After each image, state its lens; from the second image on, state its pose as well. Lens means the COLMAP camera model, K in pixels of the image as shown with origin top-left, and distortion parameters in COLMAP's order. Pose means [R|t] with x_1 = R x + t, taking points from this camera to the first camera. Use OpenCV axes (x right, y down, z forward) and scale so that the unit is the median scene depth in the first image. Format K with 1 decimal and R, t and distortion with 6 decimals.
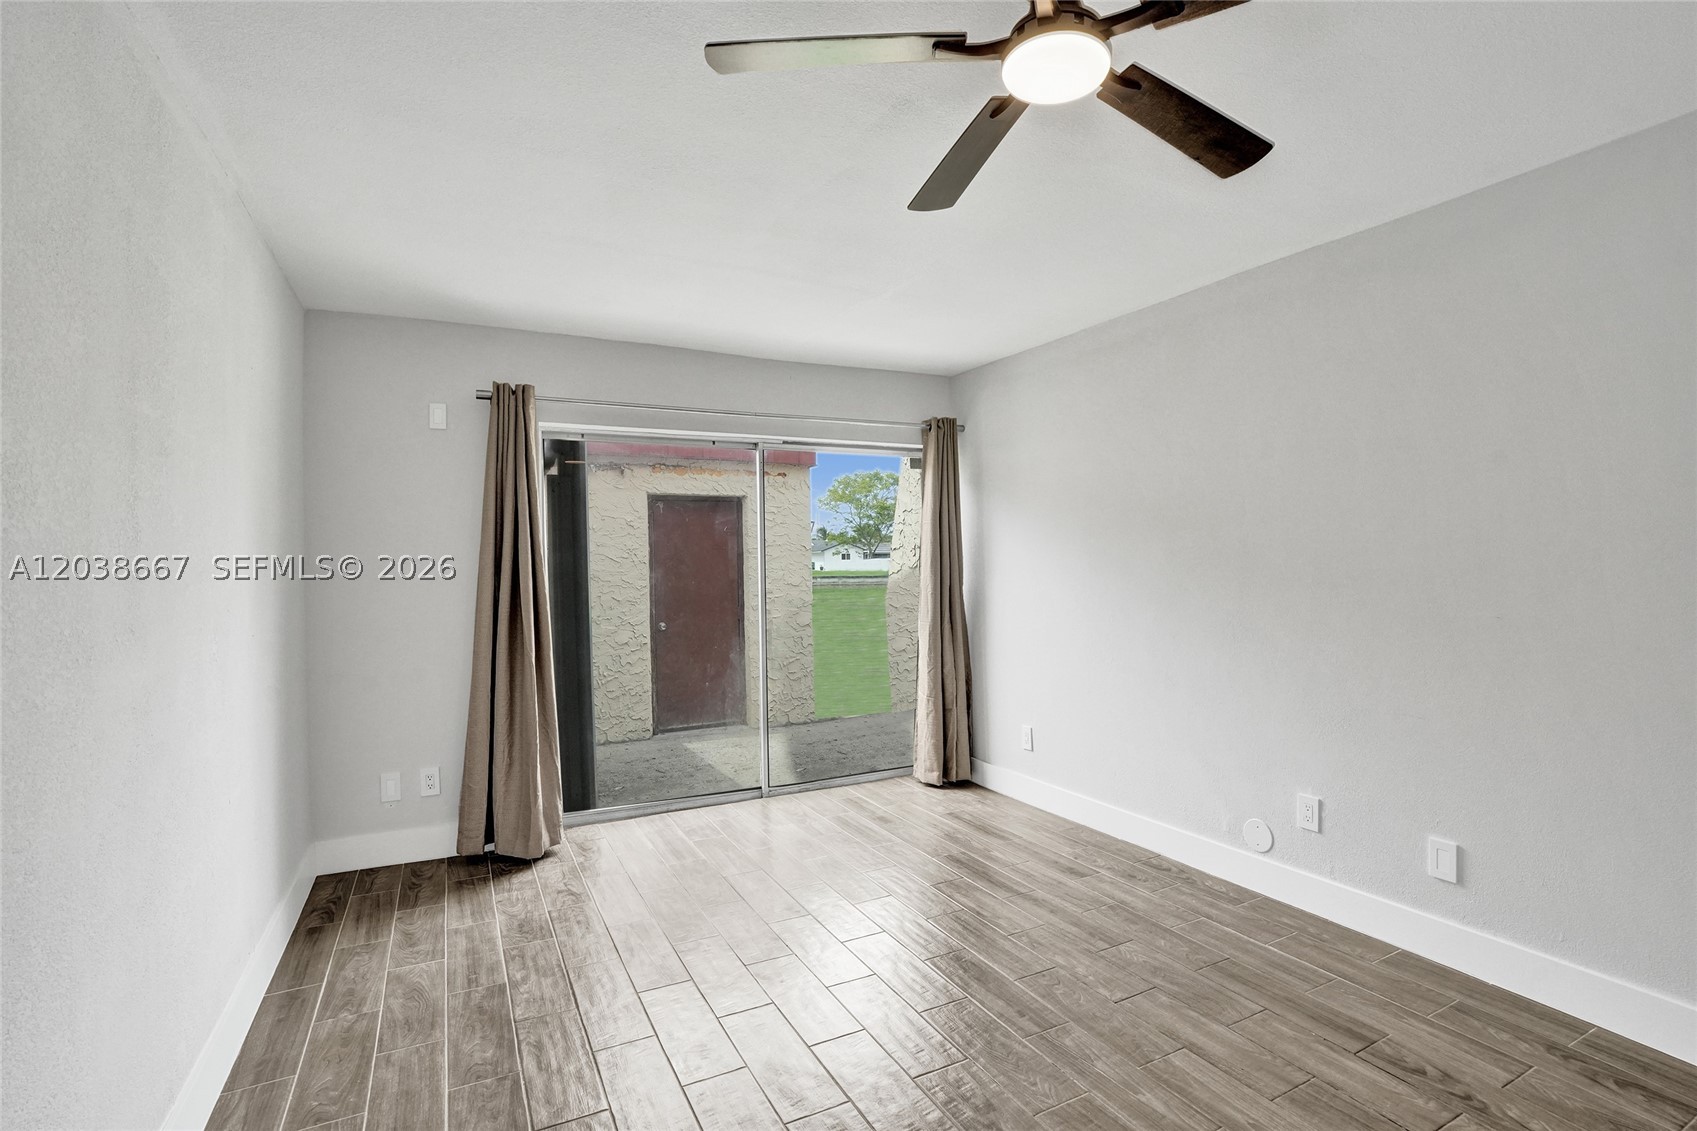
lens RADIAL K [[786.7, 0, 860.8], [0, 786.7, 555.3], [0, 0, 1]] dist [-0.062045, 0.021892]
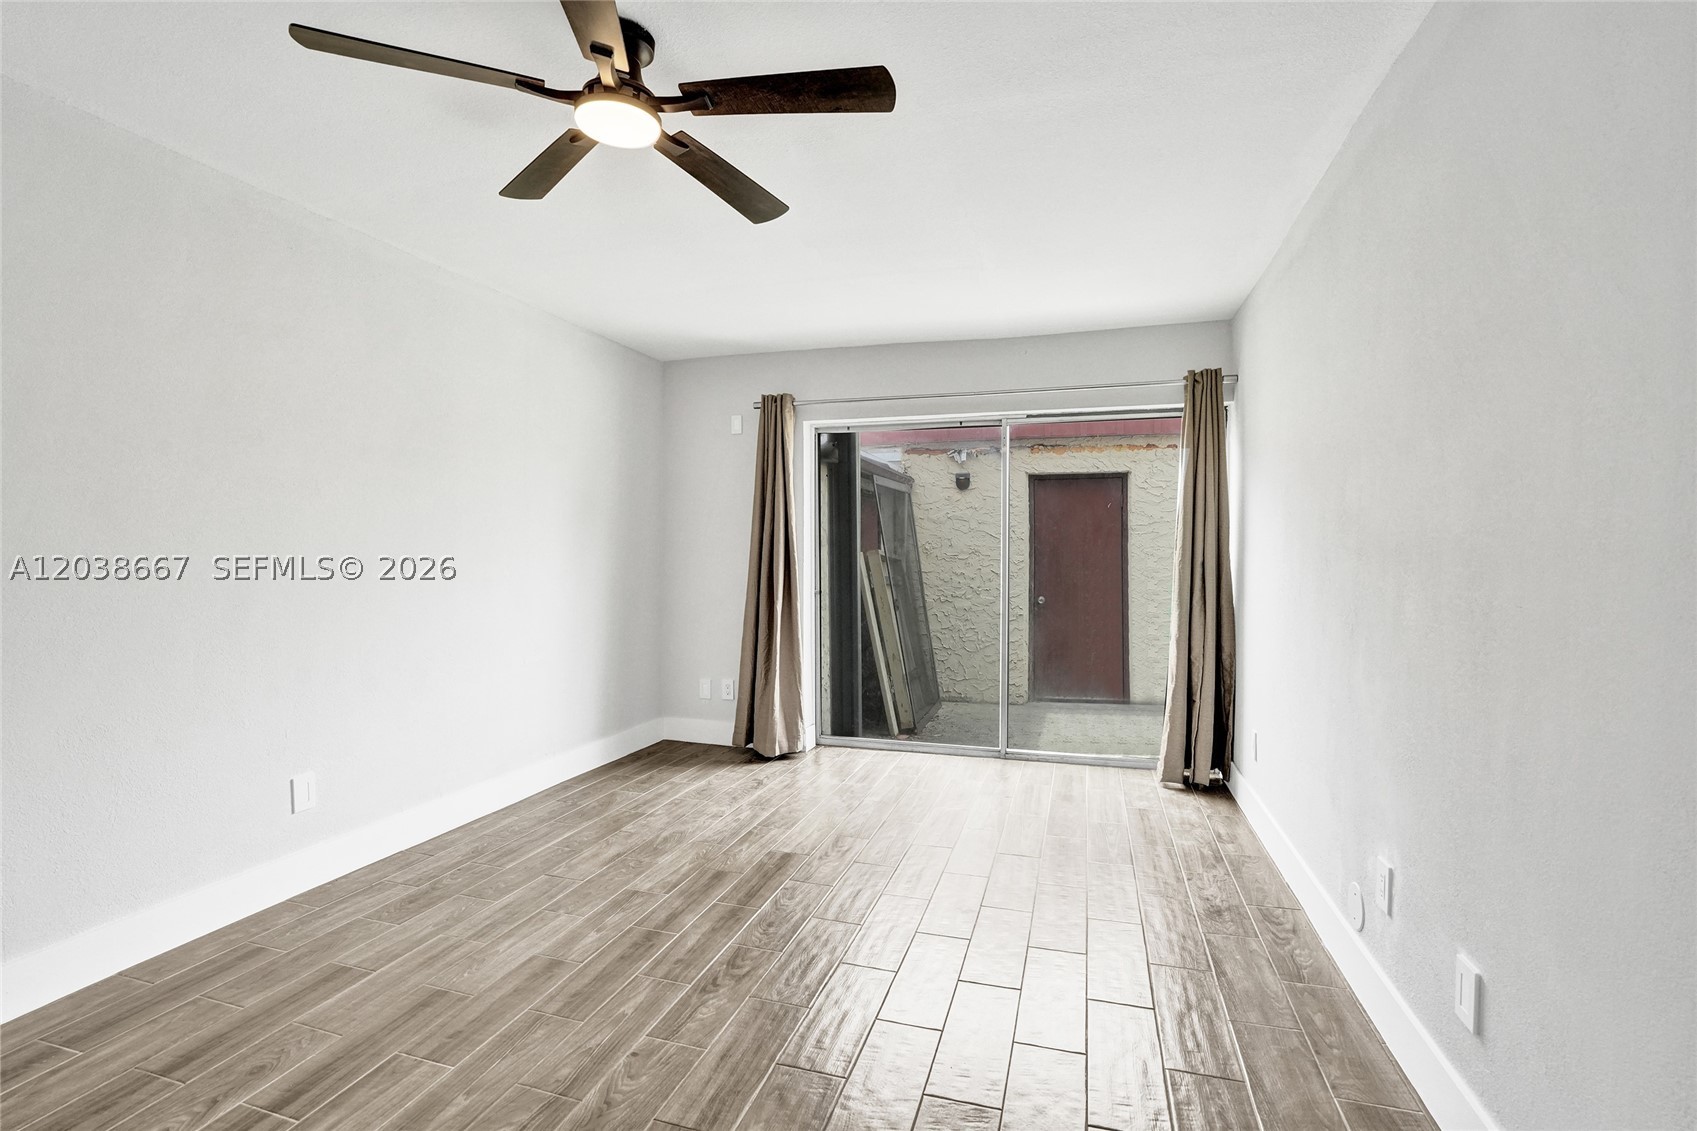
lens RADIAL K [[786.7, 0, 846.6], [0, 786.7, 568.0], [0, 0, 1]] dist [-0.062045, 0.021892]
pose [[0.707784, 0.024979, -0.705987, 0.483876], [0.001386, 0.999324, 0.036747, 0.014058], [0.706427, -0.026987, 0.707271, 0.118039]]
